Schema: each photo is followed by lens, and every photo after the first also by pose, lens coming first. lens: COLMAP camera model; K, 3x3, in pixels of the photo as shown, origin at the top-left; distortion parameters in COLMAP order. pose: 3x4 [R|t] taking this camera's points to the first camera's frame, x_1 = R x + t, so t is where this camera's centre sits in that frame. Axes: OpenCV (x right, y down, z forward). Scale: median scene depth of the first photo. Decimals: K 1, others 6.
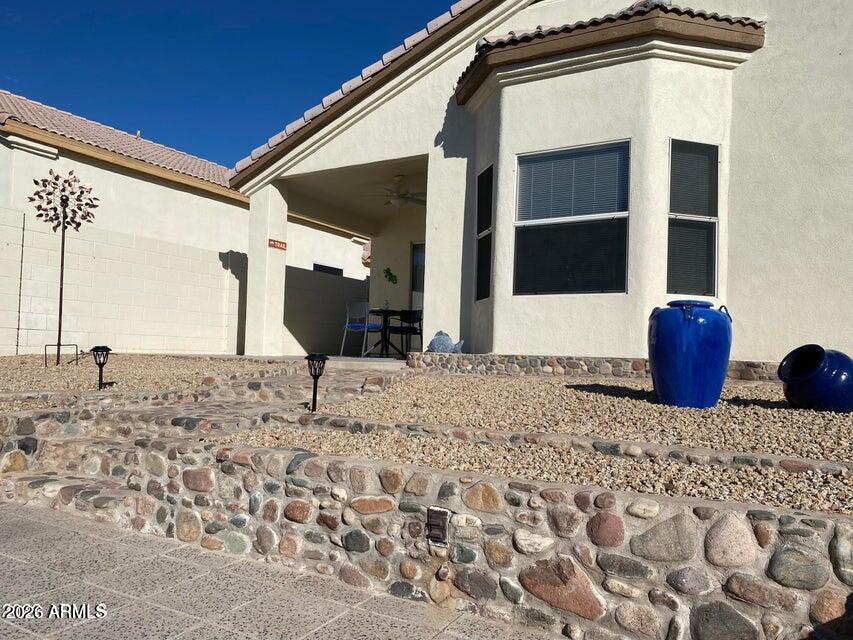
lens RADIAL K [[651.2, 0, 429.8], [0, 651.2, 326.6], [0, 0, 1]] dist [0.037993, -0.039785]
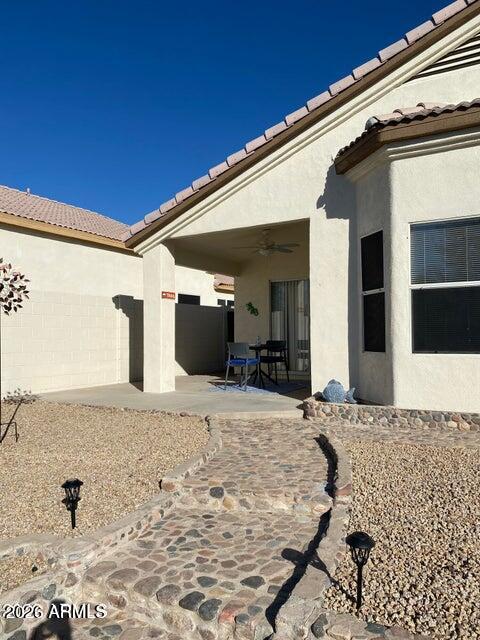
lens RADIAL K [[488.6, 0, 237.1], [0, 488.6, 316.3], [0, 0, 1]] dist [0.037993, -0.039785]
pose [[0.999319, -0.036694, 0.003969, -0.144109], [0.036668, 0.999308, 0.006303, -0.110953], [-0.004198, -0.006154, 0.999972, 0.164633]]
